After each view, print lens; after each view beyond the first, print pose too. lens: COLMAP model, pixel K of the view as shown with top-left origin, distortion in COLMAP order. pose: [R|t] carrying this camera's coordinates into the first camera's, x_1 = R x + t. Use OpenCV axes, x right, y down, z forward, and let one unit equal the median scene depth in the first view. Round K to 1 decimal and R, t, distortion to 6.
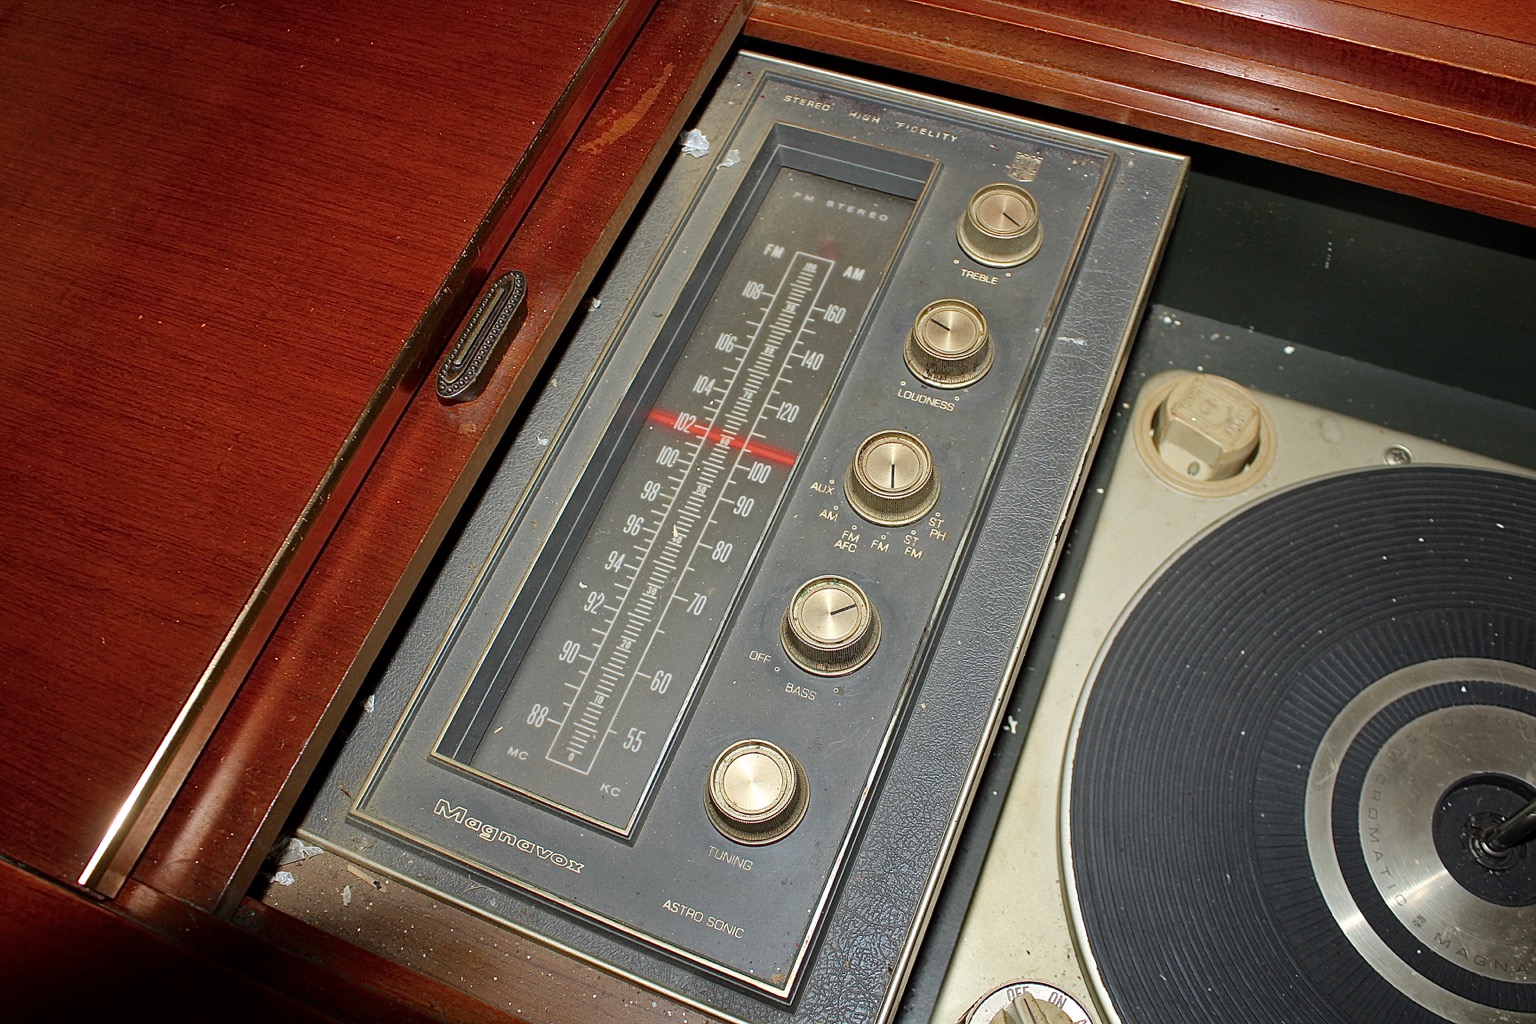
lens RADIAL K [[1410.6, 0, 768.0], [0, 1410.6, 512.0], [0, 0, 1]] dist [-0.161729, 0.153812]
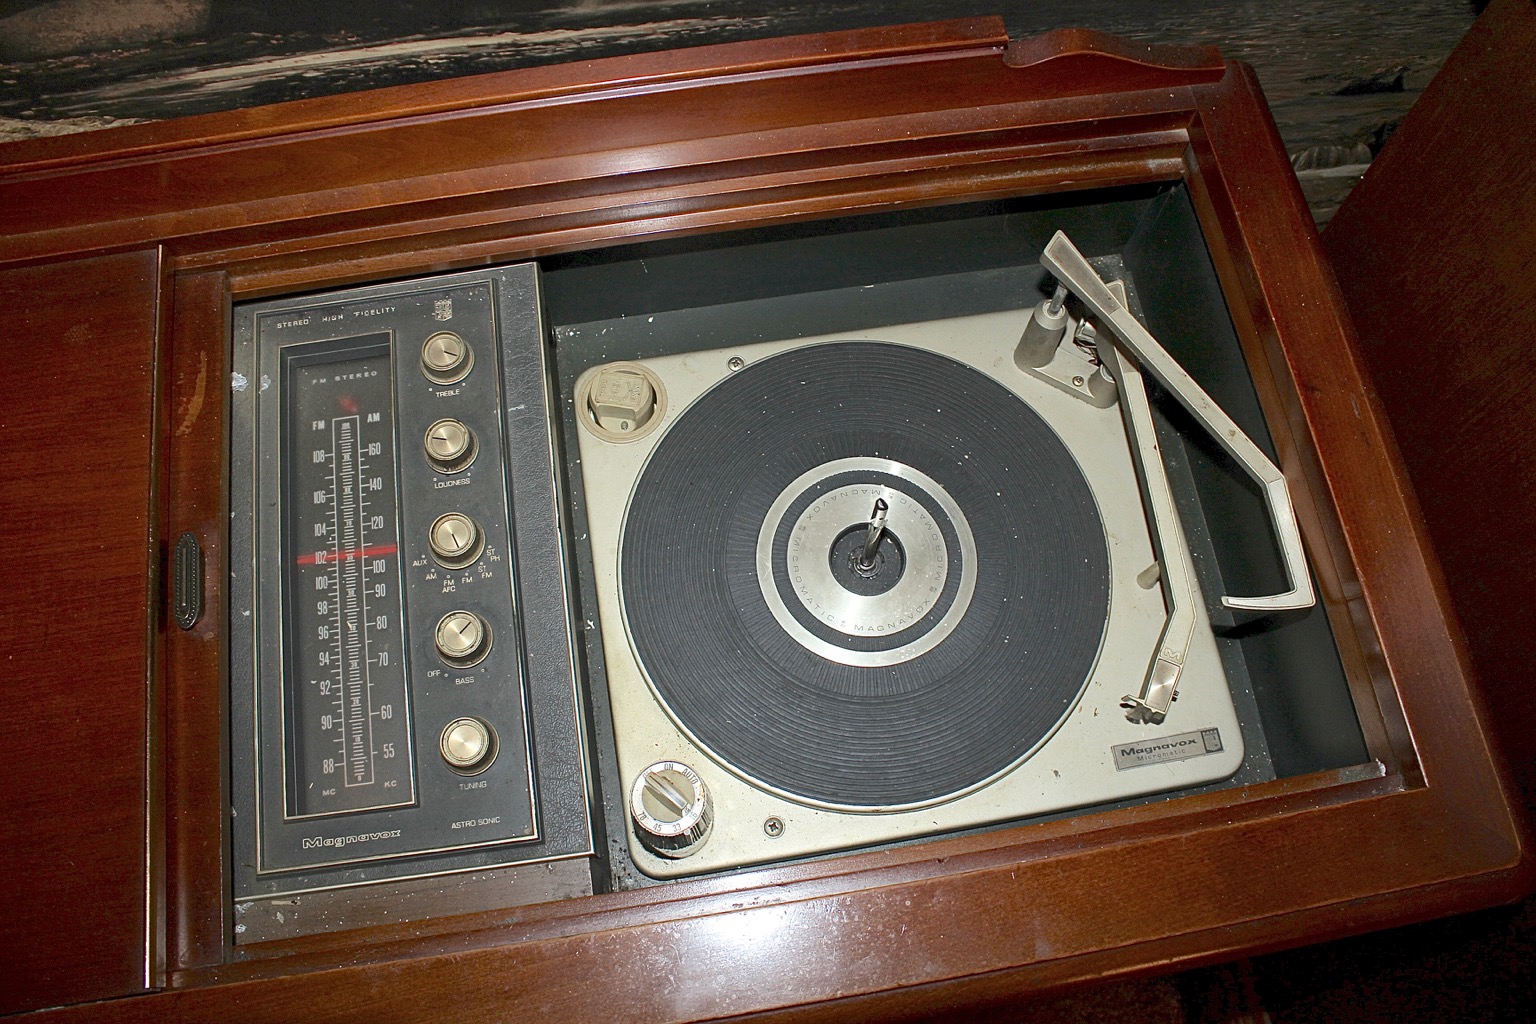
lens RADIAL K [[1397.4, 0, 813.6], [0, 1397.4, 455.7], [0, 0, 1]] dist [-0.164154, 0.126939]
pose [[0.850423, -0.446165, 0.278779, 0.034772], [0.414471, 0.894551, 0.167308, -0.199447], [-0.324029, -0.026737, 0.945669, -0.647170]]
